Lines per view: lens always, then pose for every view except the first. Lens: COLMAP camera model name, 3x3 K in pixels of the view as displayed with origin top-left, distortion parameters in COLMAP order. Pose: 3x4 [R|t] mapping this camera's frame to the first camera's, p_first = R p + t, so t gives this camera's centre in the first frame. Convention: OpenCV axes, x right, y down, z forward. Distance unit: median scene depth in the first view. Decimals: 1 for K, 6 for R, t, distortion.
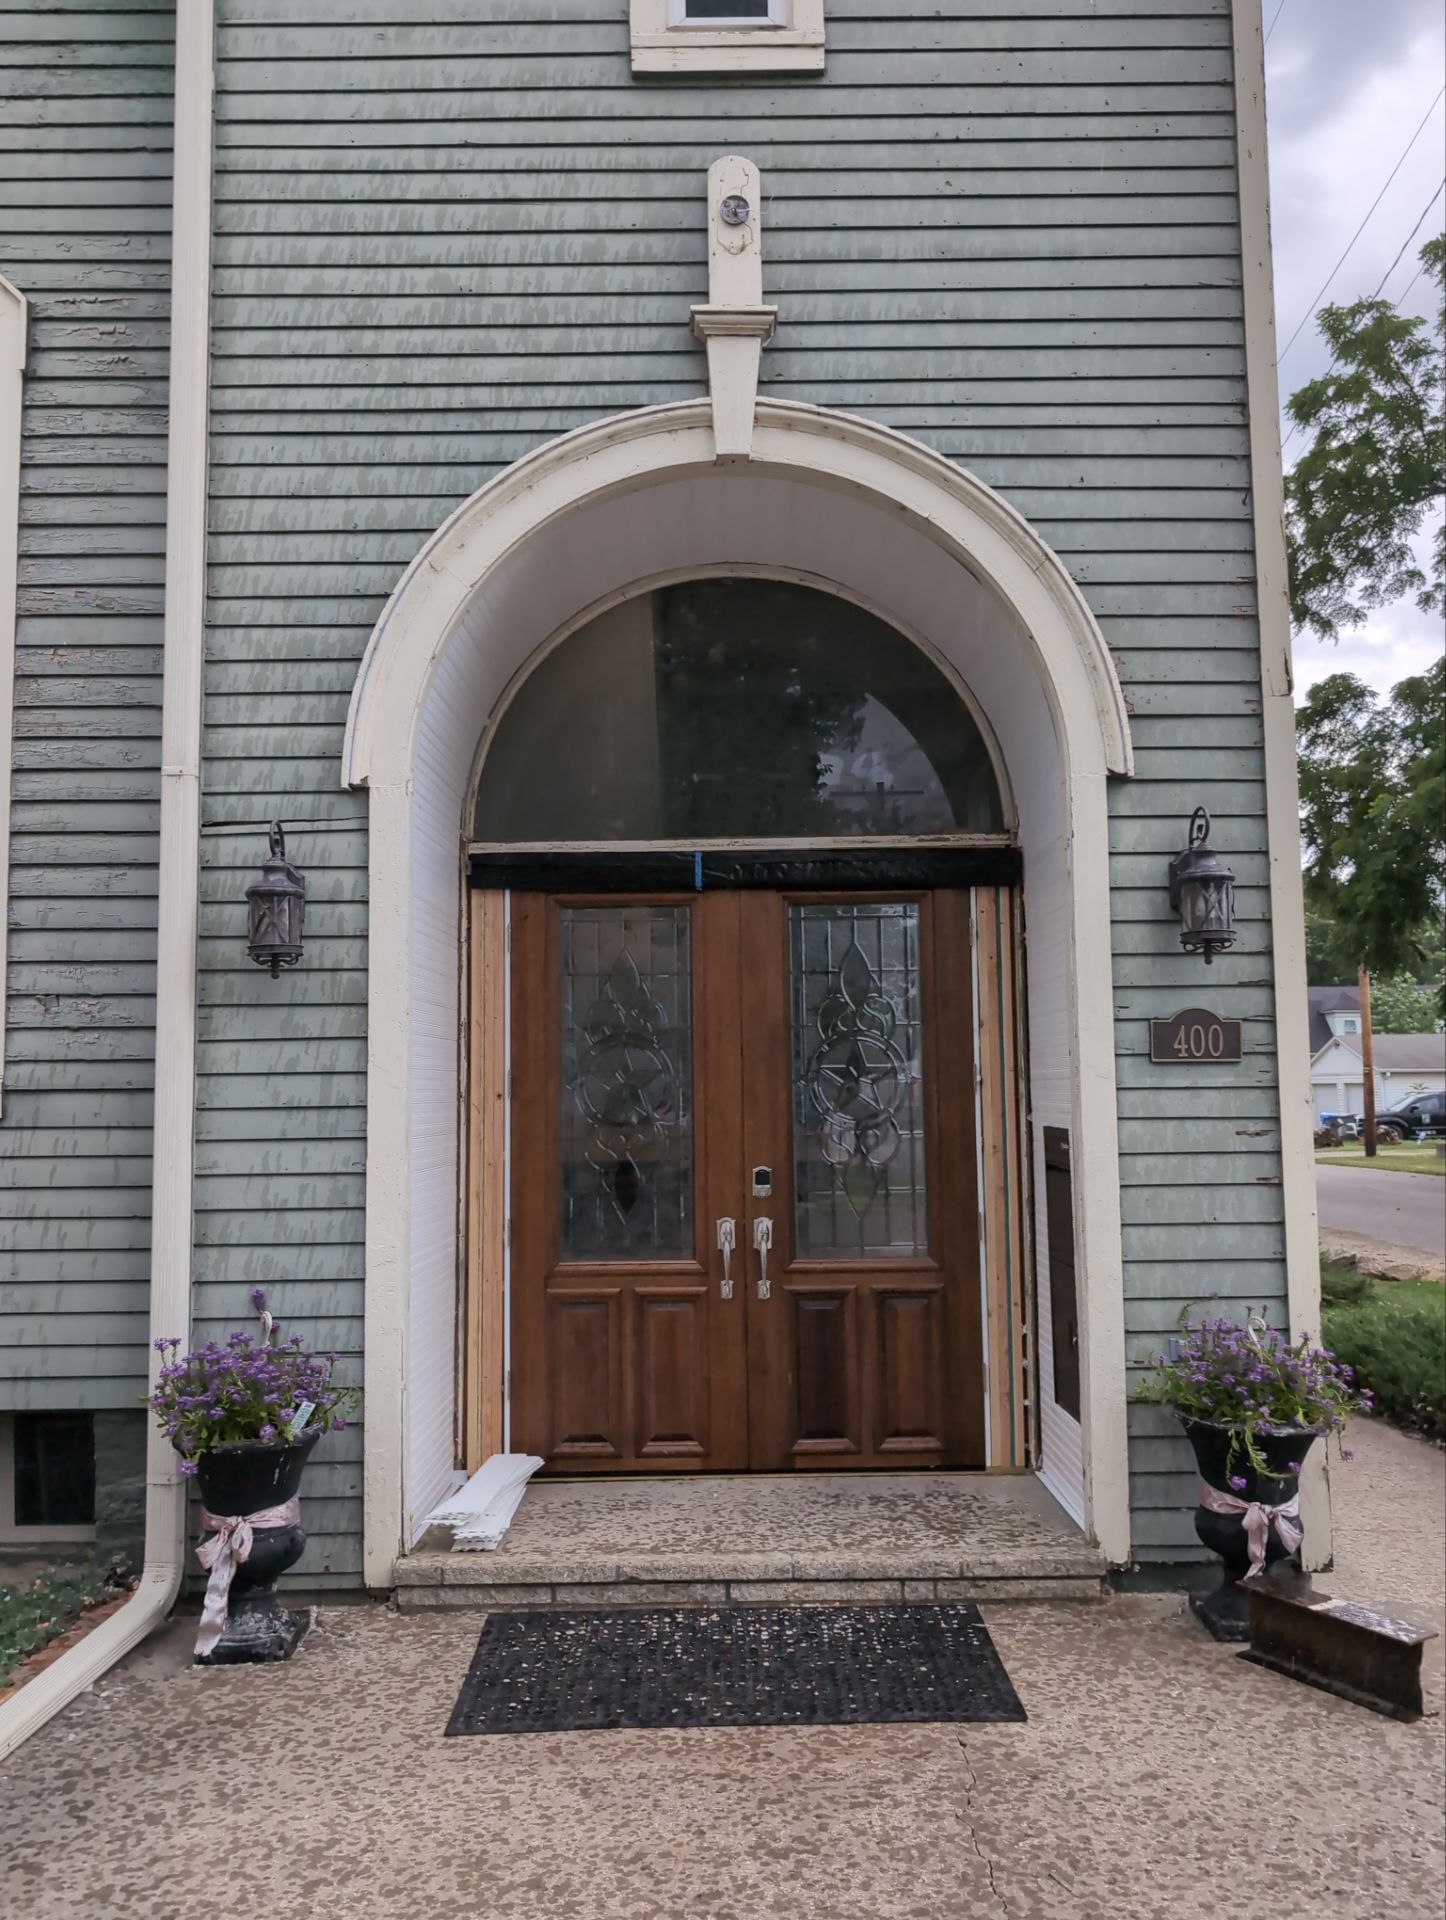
lens RADIAL K [[1591.8, 0, 737.4], [0, 1591.8, 952.4], [0, 0, 1]] dist [0.019298, -0.037972]
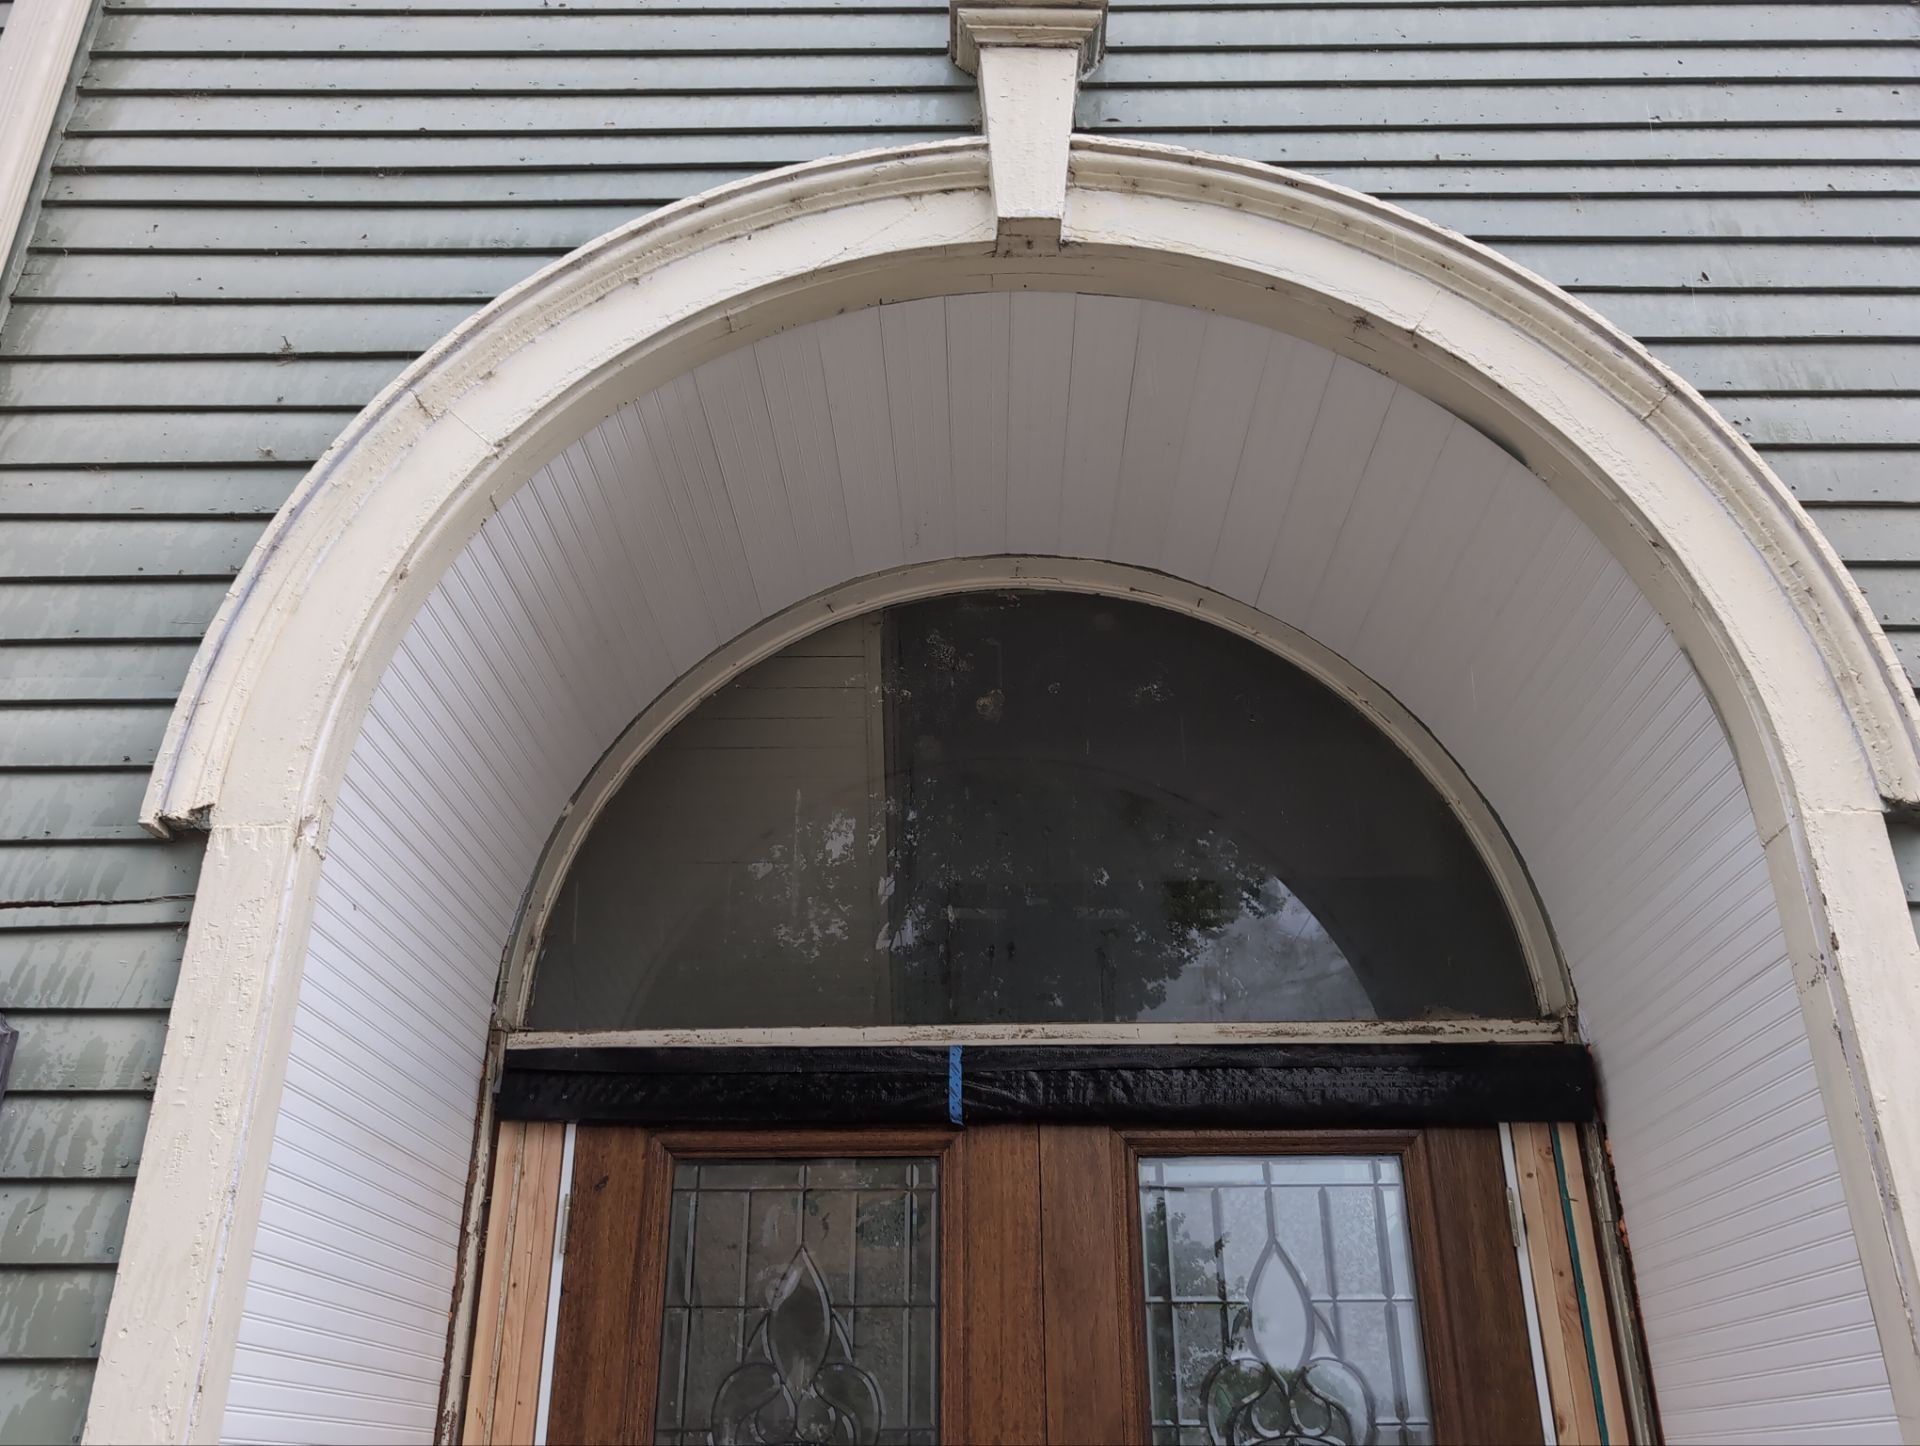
lens RADIAL K [[1591.8, 0, 967.2], [0, 1591.8, 716.6], [0, 0, 1]] dist [0.019298, -0.037972]
pose [[0.999873, -0.000983, -0.015878, -0.012875], [-0.004770, 0.933643, -0.358172, 0.020348], [0.015177, 0.358203, 0.933520, 0.497919]]
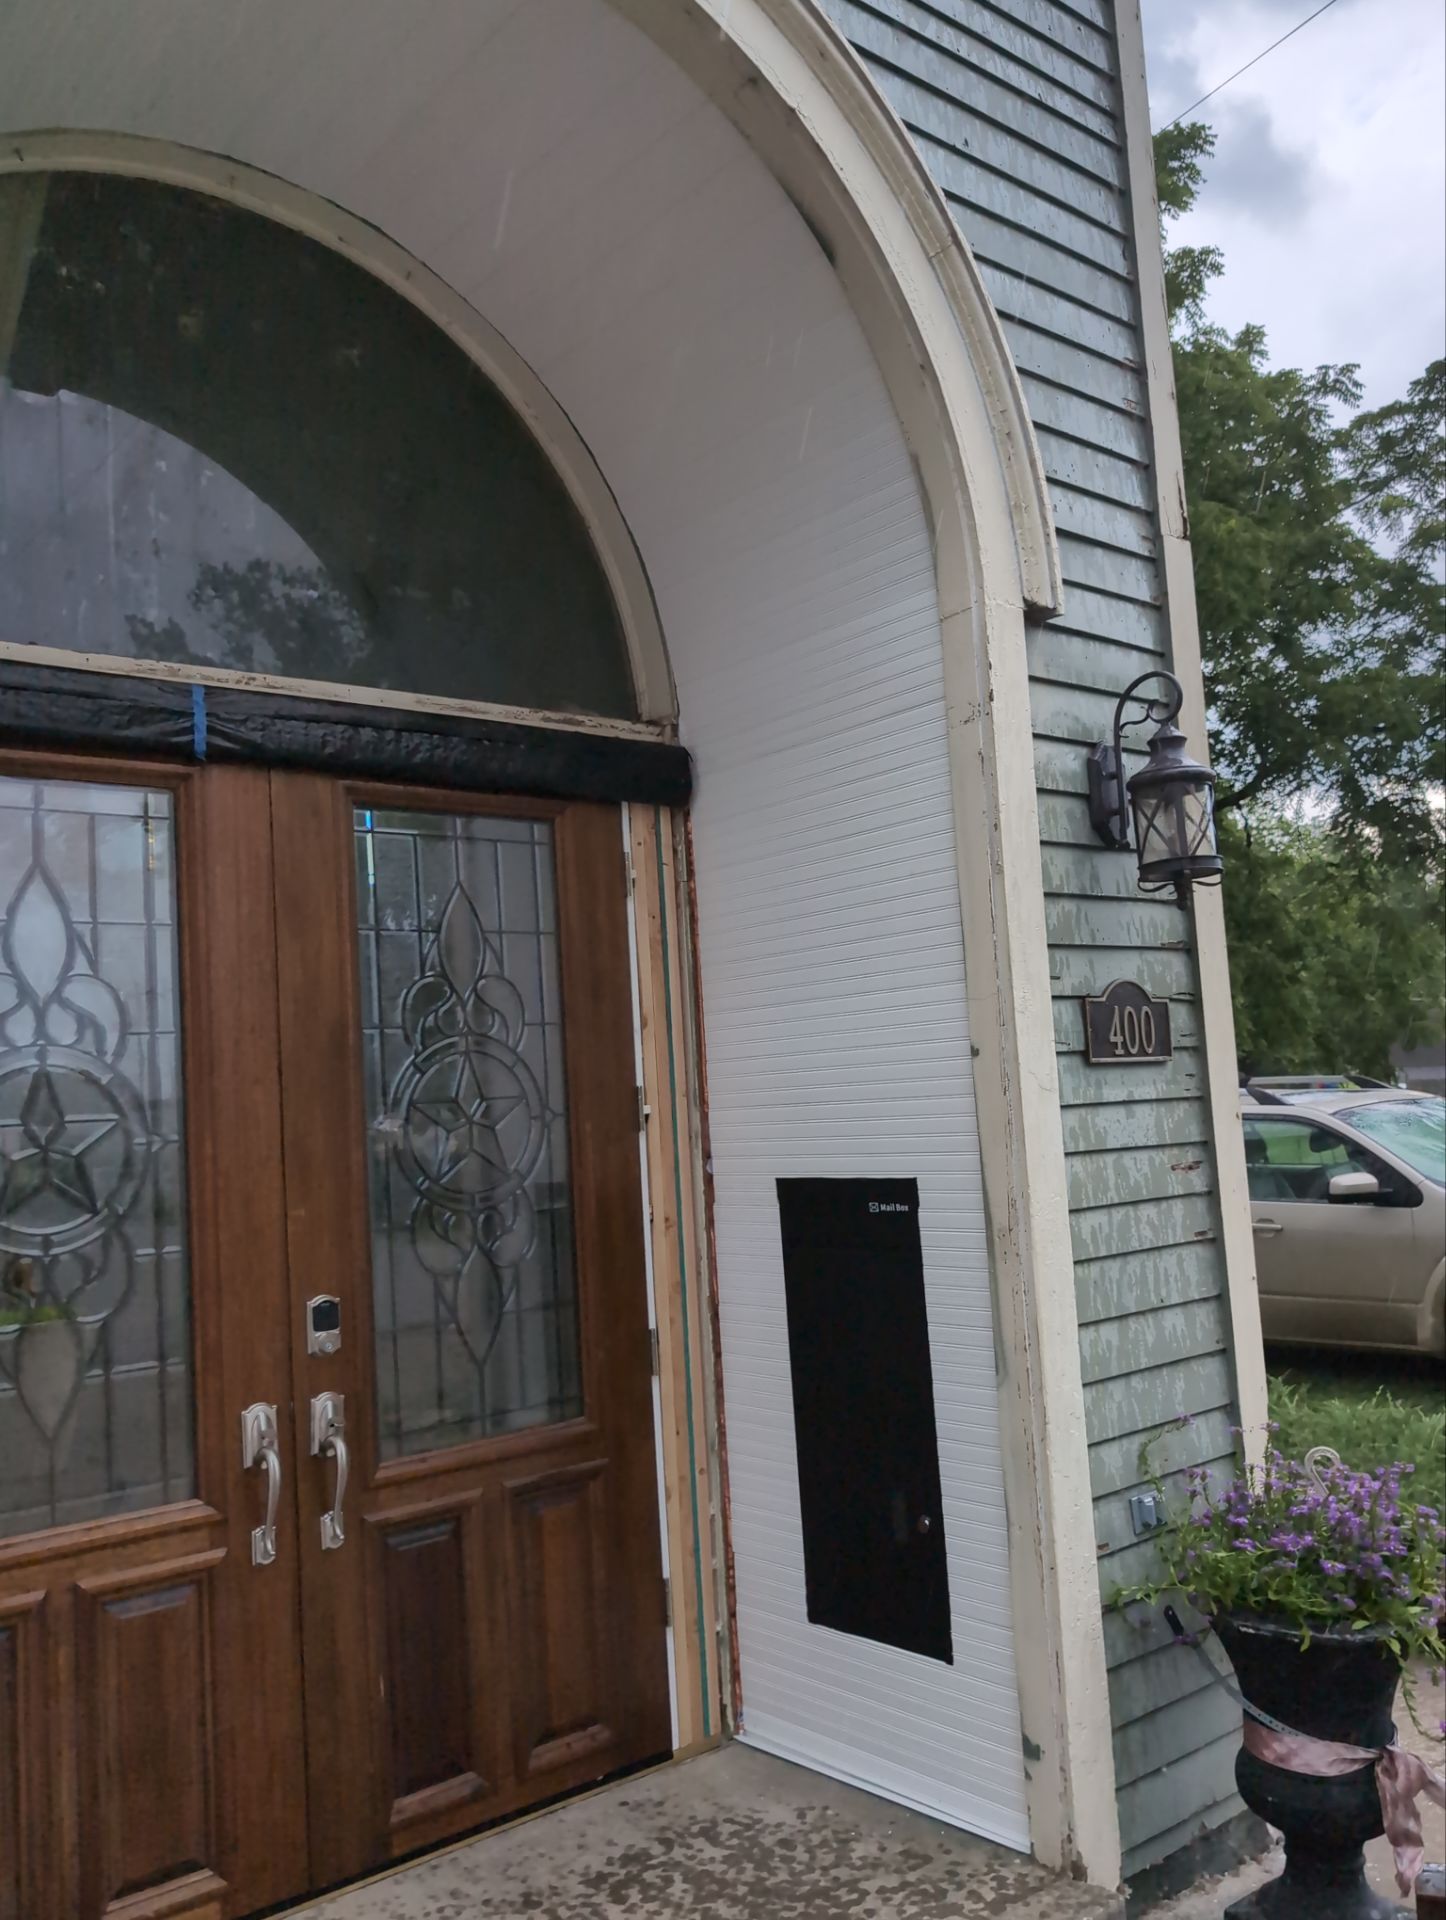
lens RADIAL K [[1591.8, 0, 736.3], [0, 1591.8, 963.8], [0, 0, 1]] dist [0.019298, -0.037972]
pose [[0.776569, 0.020975, 0.629683, -0.213752], [-0.003110, 0.999561, -0.029459, 0.041015], [-0.630025, 0.020919, 0.776293, 0.506718]]
